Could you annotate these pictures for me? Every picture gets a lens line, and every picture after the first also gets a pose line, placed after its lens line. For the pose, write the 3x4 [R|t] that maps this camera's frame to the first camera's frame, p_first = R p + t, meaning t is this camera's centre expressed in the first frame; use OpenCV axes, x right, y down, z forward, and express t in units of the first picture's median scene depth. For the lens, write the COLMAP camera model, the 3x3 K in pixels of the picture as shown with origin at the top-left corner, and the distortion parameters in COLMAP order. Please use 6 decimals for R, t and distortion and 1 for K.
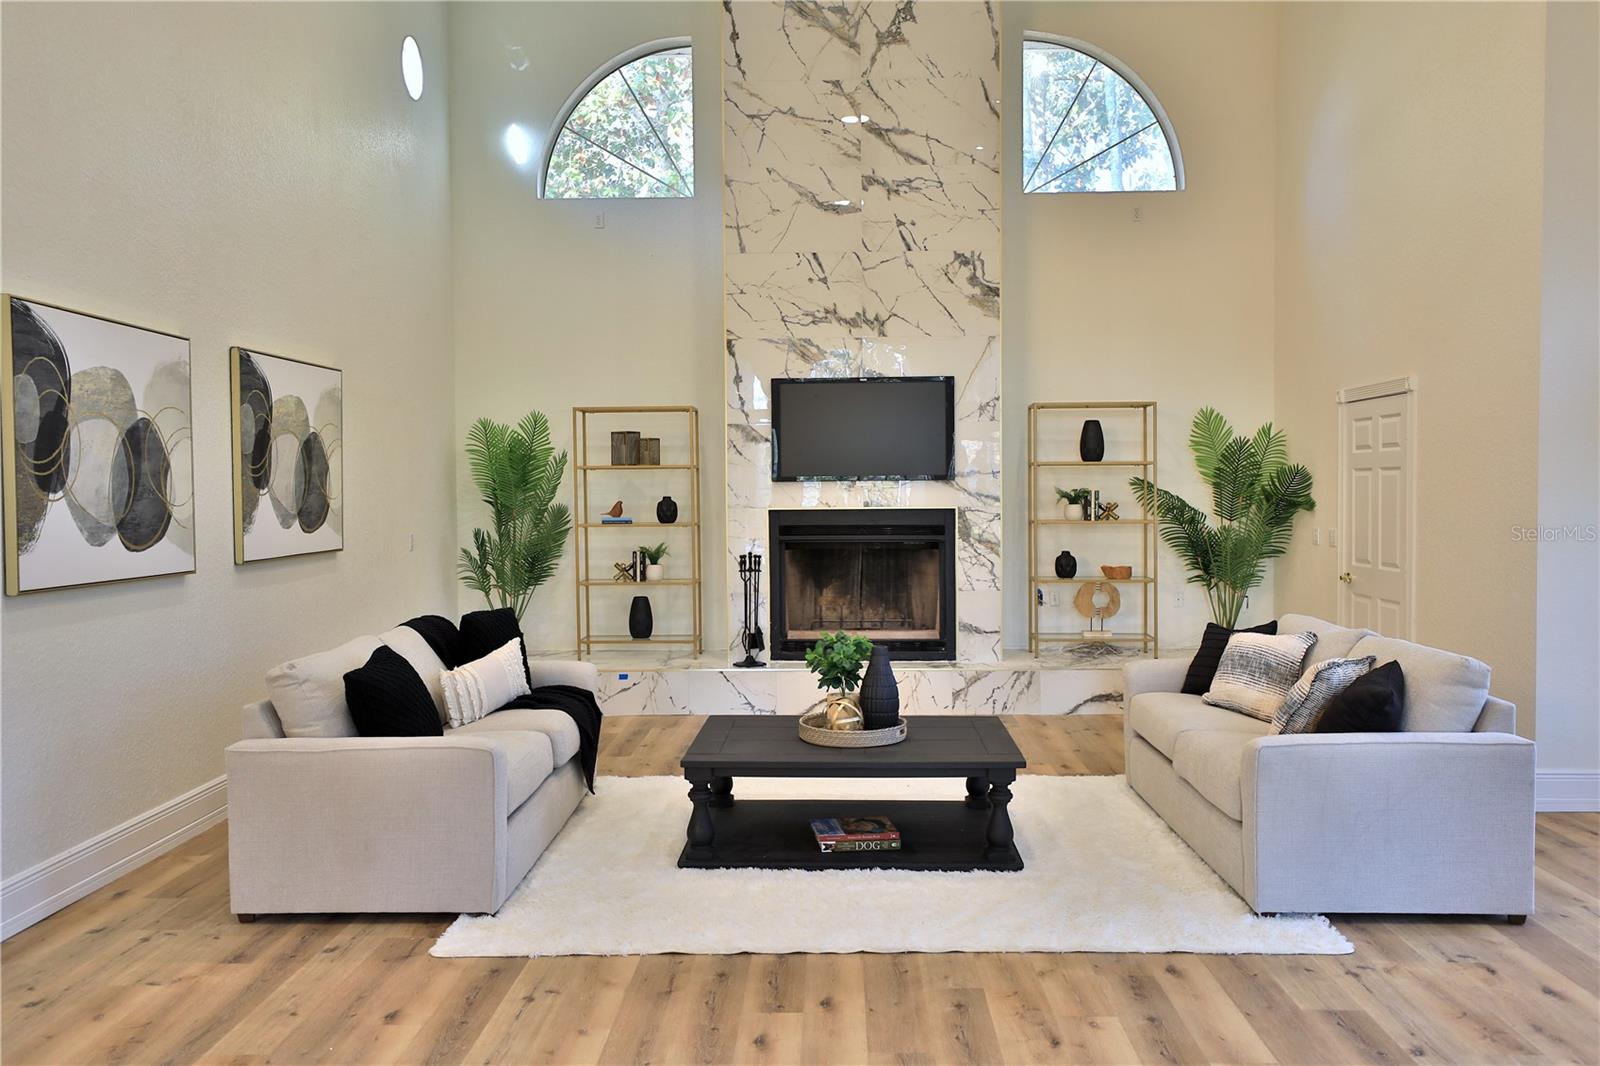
lens RADIAL K [[1282.0, 0, 801.9], [0, 1282.0, 528.5], [0, 0, 1]] dist [0.004861, 0.015250]
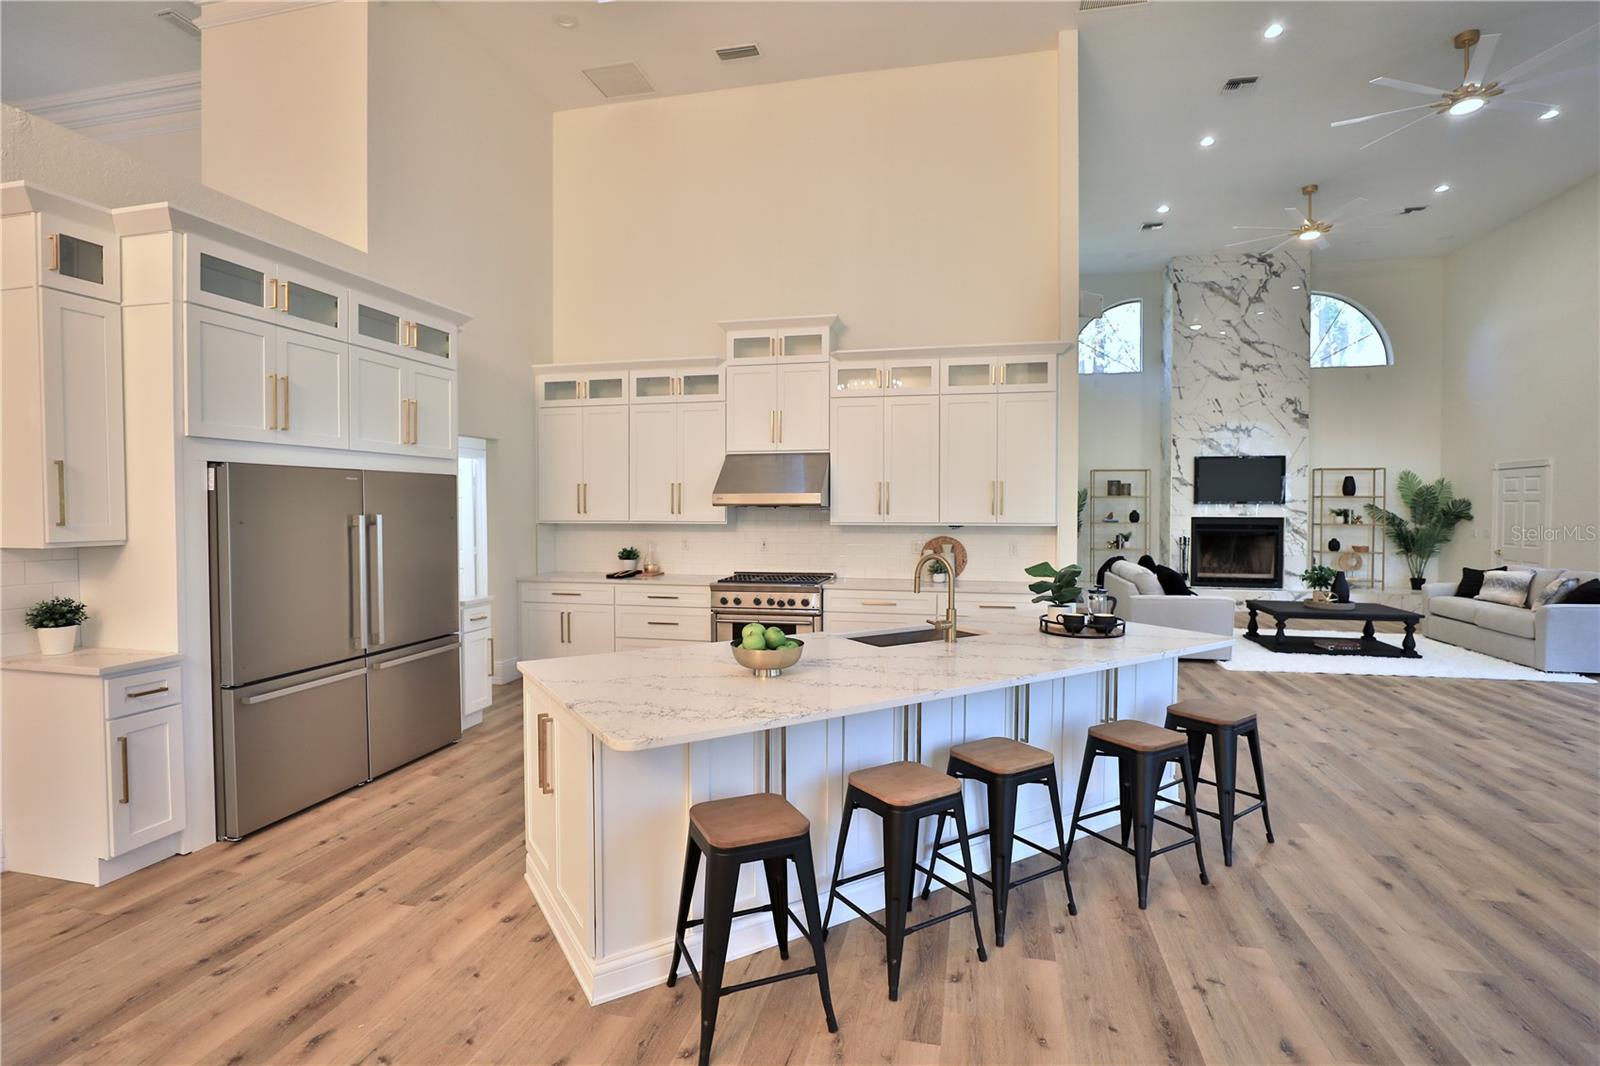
lens RADIAL K [[767.7, 0, 800.4], [0, 767.7, 528.9], [0, 0, 1]] dist [-0.044383, 0.013416]
pose [[0.979991, 0.015047, -0.198475, -0.425098], [-0.015461, 0.999880, -0.000536, 0.016971], [0.198443, 0.003594, 0.980106, -0.399859]]
